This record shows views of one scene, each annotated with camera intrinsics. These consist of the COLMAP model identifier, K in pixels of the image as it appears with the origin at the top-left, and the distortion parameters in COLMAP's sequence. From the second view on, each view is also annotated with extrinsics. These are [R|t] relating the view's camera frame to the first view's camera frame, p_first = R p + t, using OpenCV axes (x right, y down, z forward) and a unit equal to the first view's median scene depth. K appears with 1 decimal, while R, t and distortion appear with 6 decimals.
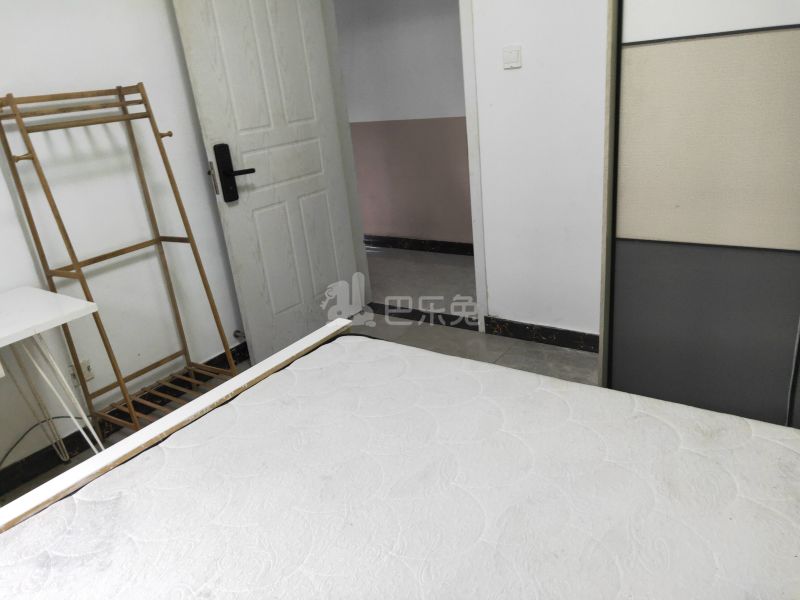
lens RADIAL K [[584.6, 0, 402.0], [0, 584.6, 305.1], [0, 0, 1]] dist [0.004339, -0.006216]
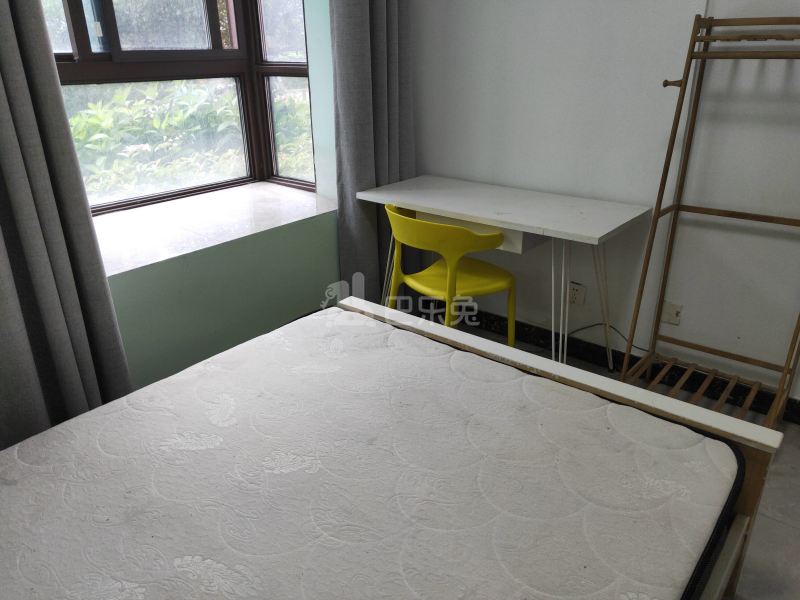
lens RADIAL K [[584.6, 0, 397.7], [0, 584.6, 293.5], [0, 0, 1]] dist [0.004339, -0.006216]
pose [[-0.090620, 0.459922, -0.883323, 0.372545], [-0.334560, 0.821364, 0.461985, -0.229582], [0.938007, 0.337390, 0.079439, 0.528687]]
